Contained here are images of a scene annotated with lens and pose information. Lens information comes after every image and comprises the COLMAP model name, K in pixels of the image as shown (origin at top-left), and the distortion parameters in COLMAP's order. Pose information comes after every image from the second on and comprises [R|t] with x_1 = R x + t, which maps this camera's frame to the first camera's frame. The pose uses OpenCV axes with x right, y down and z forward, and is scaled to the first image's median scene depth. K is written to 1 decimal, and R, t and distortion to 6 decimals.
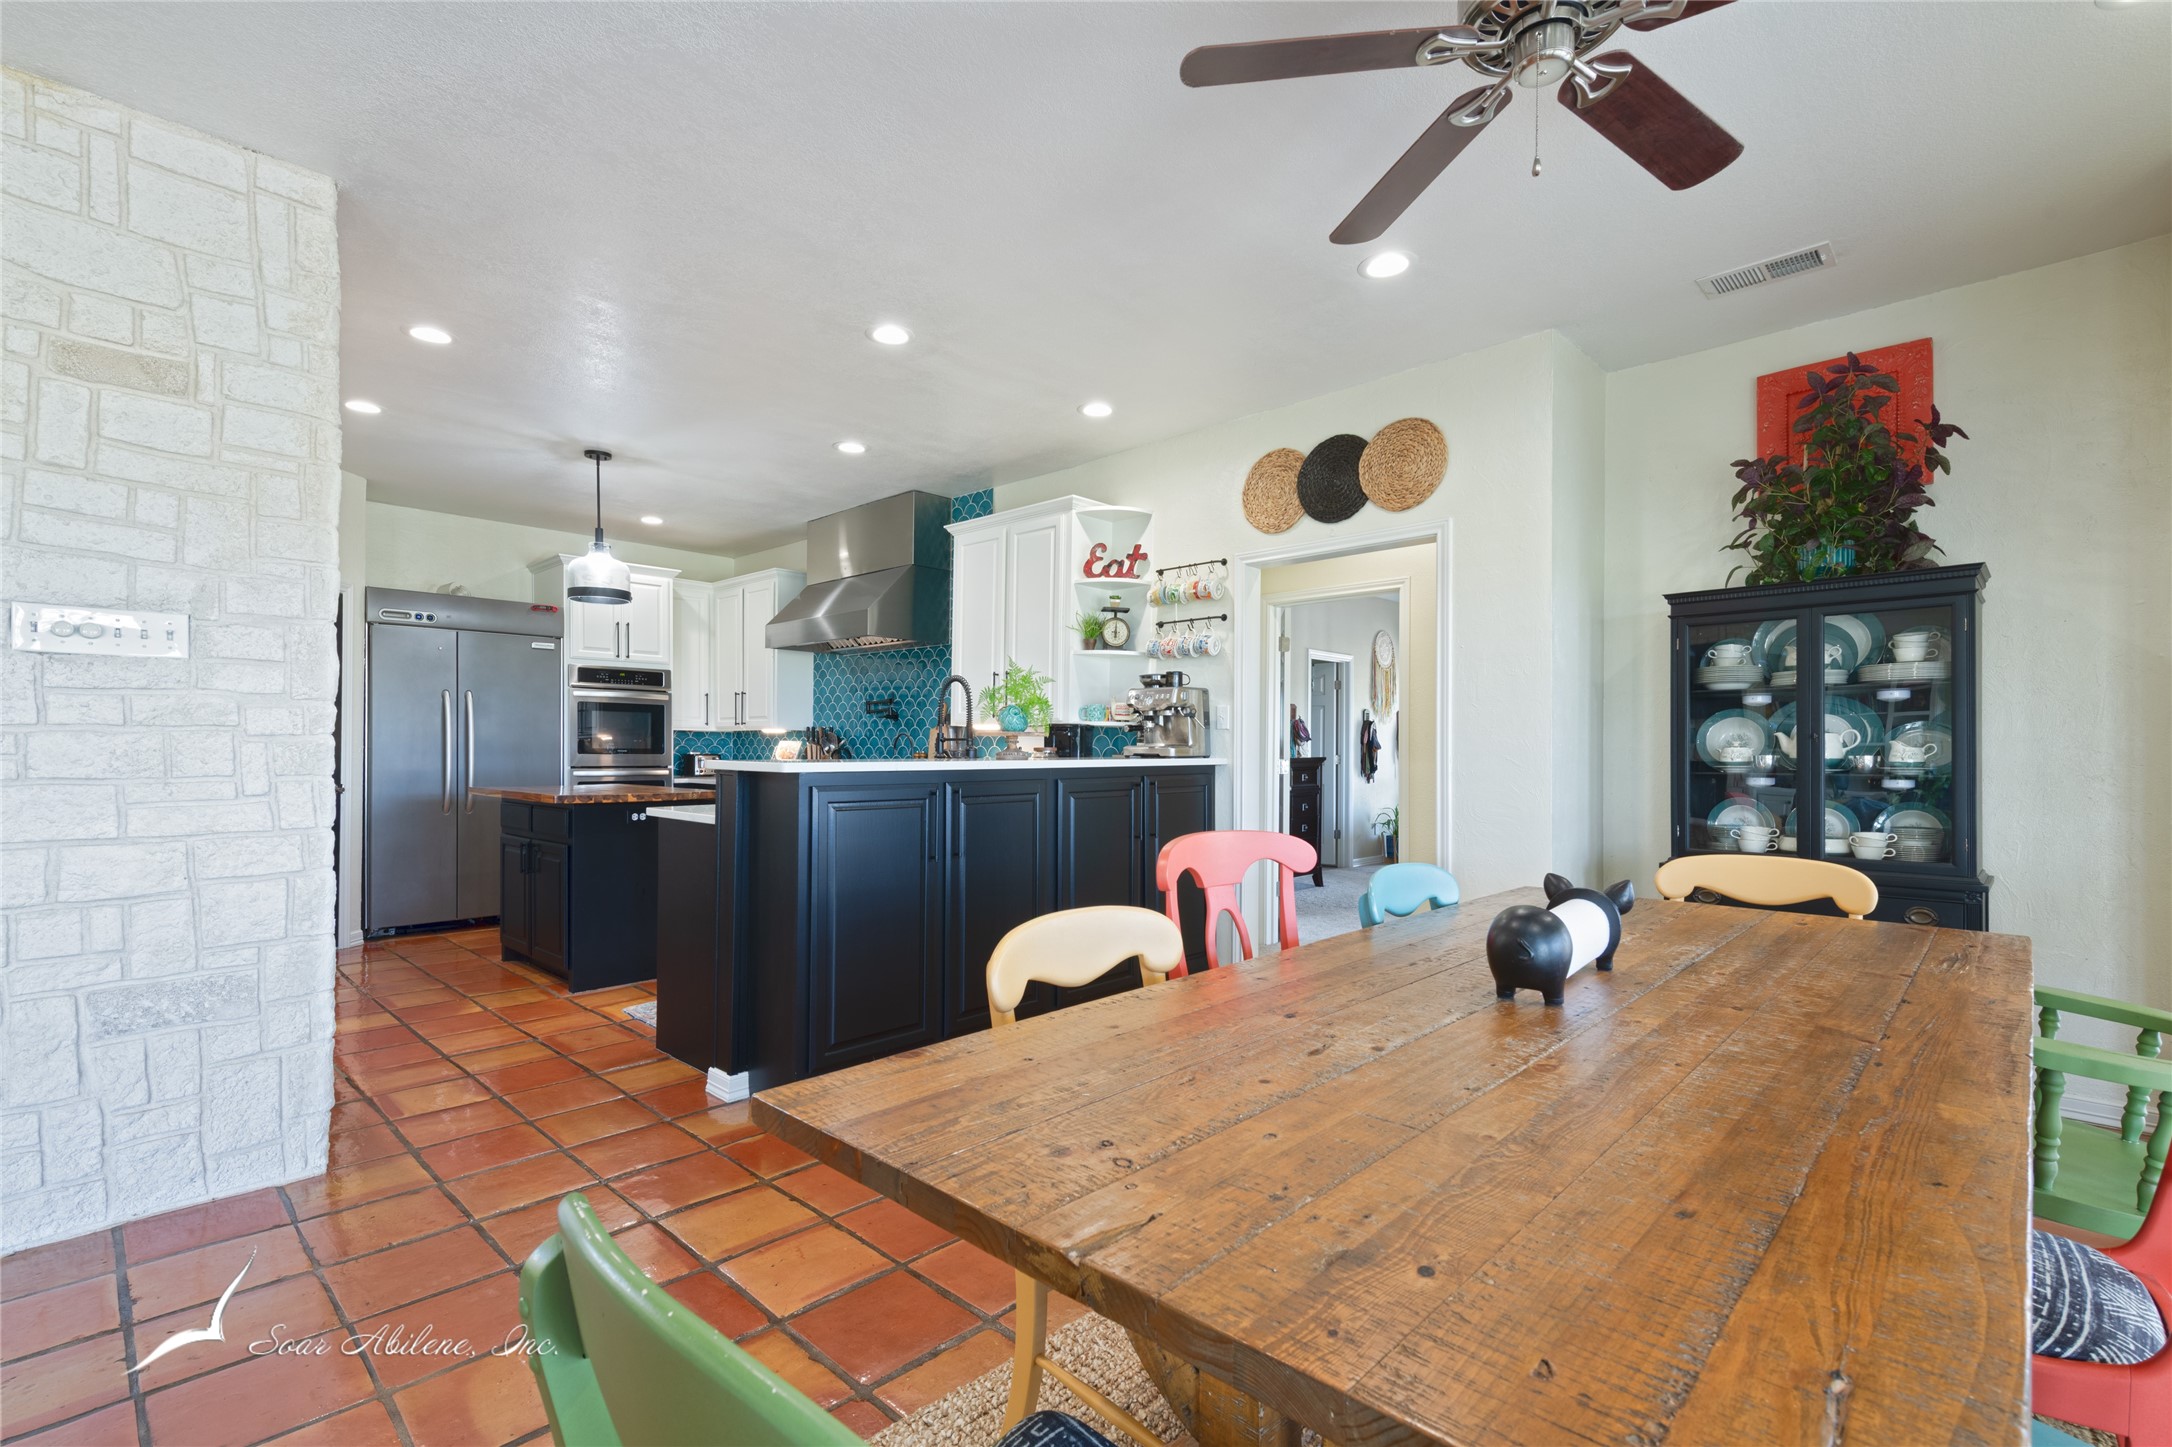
lens RADIAL K [[967.9, 0, 1093.4], [0, 967.9, 746.5], [0, 0, 1]] dist [0.000459, -0.000083]
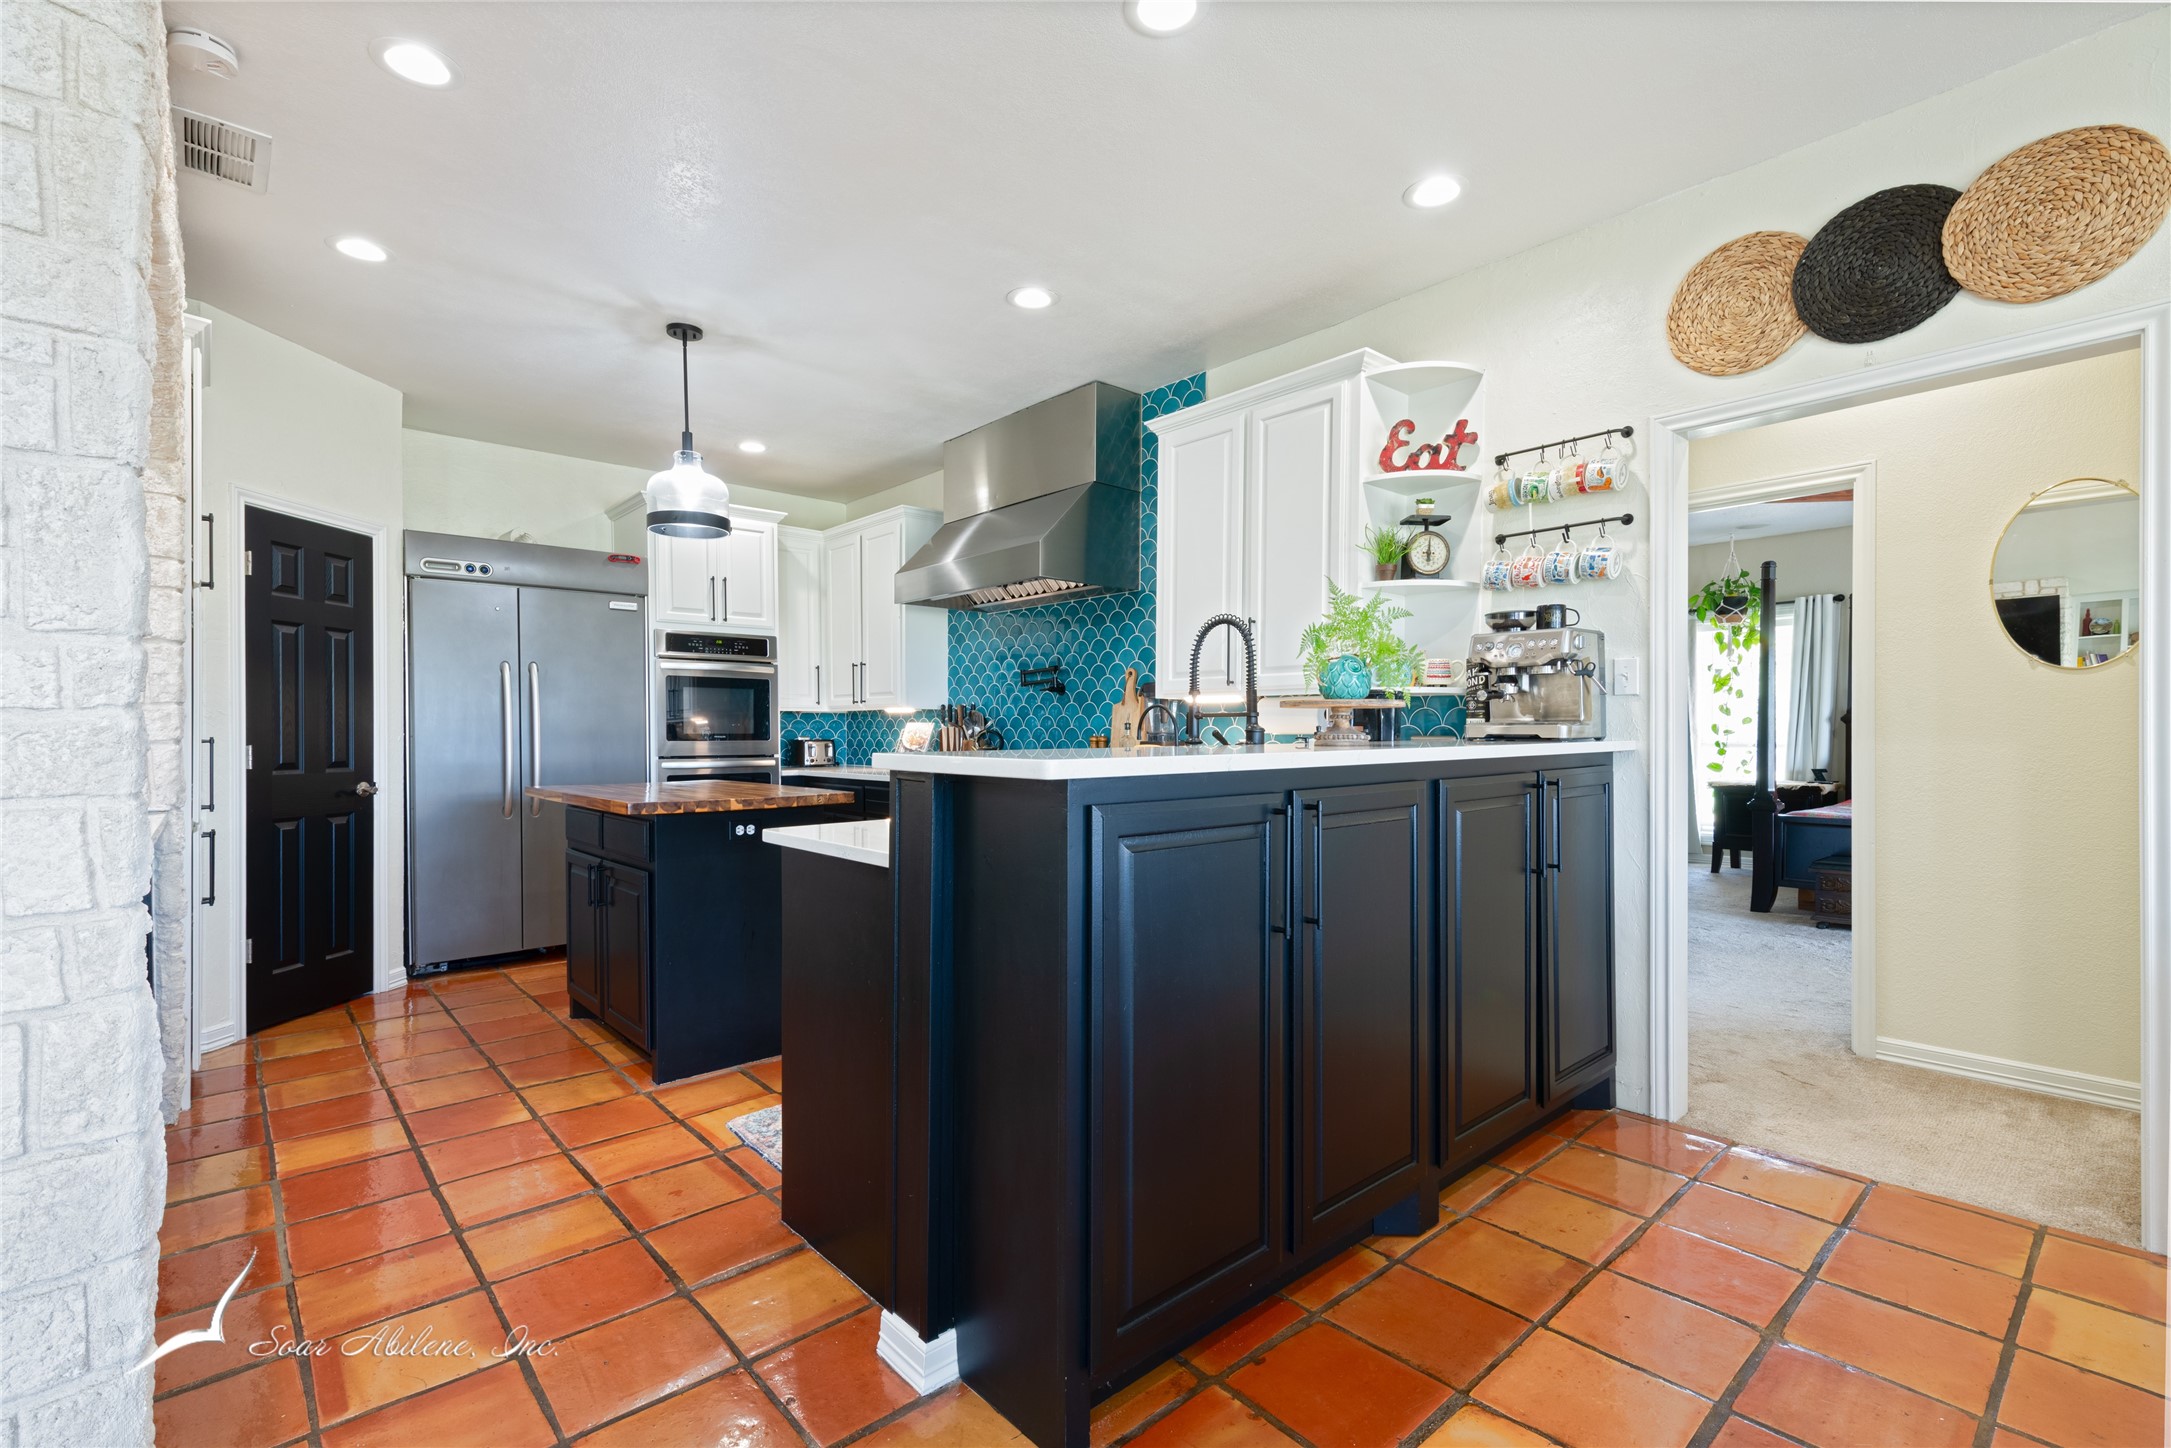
lens RADIAL K [[968.1, 0, 1080.5], [0, 968.1, 732.7], [0, 0, 1]] dist [0.002288, -0.000768]
pose [[0.995531, -0.008752, -0.094032, -0.151687], [0.009168, 0.999950, 0.003988, 0.000992], [0.093992, -0.004832, 0.995561, 0.305518]]
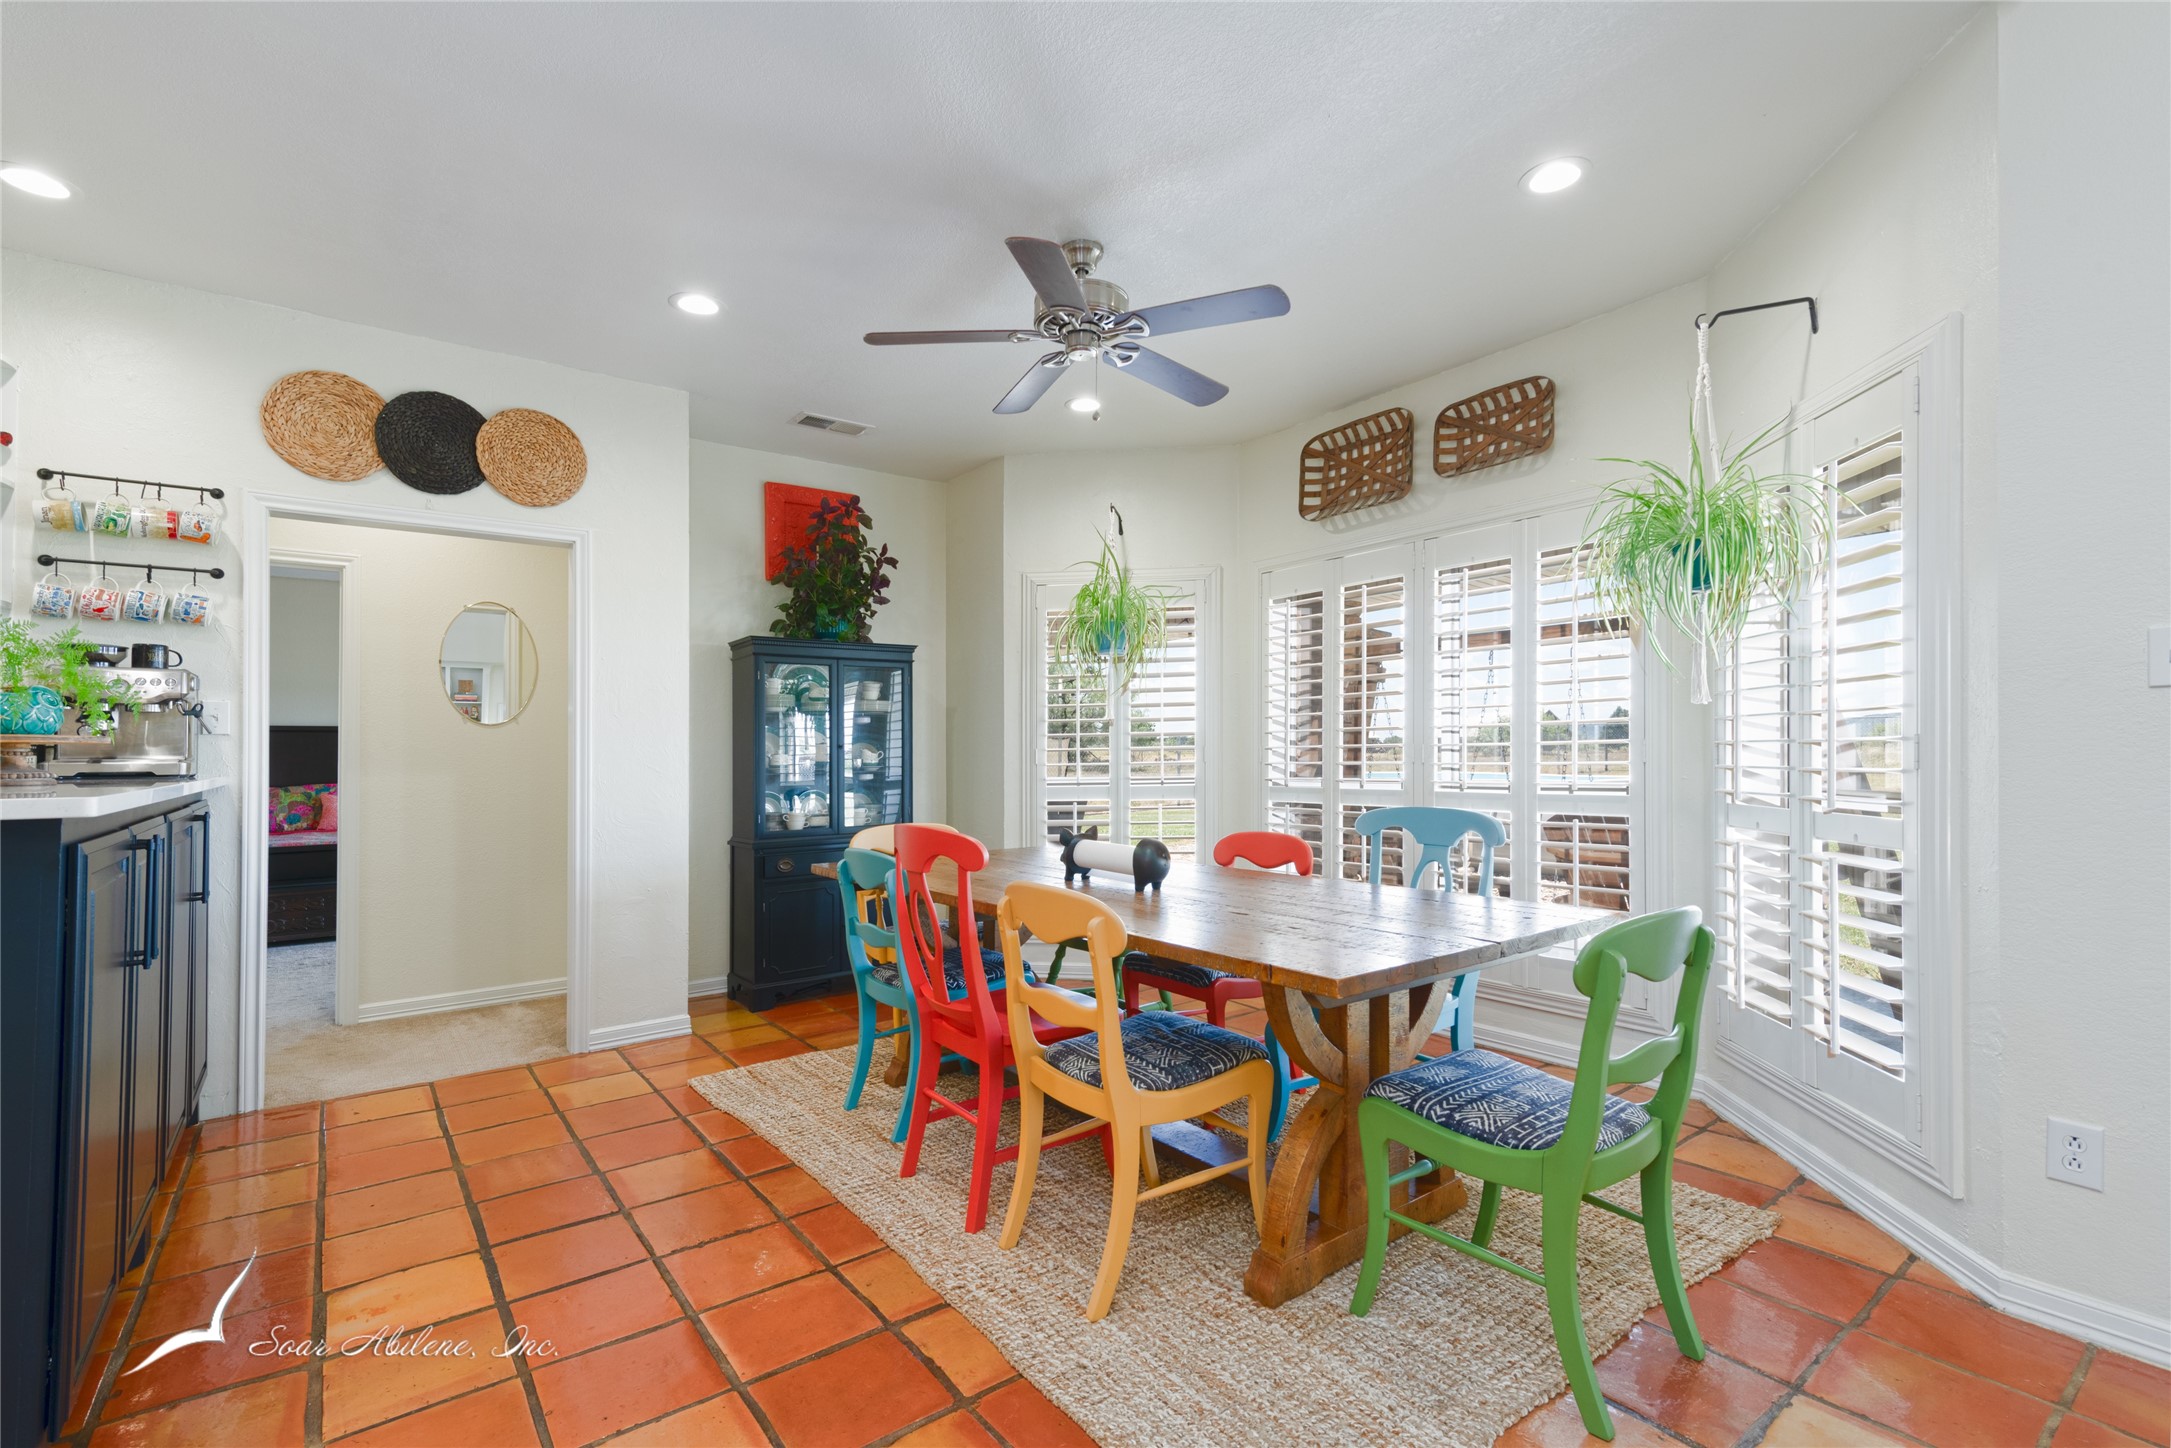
lens RADIAL K [[967.5, 0, 1092.9], [0, 967.5, 747.0], [0, 0, 1]] dist [0.000459, -0.000083]
pose [[0.151989, 0.001034, 0.988382, -0.421608], [0.007312, 0.999971, -0.002171, -0.002206], [-0.988355, 0.007557, 0.151977, 0.251848]]
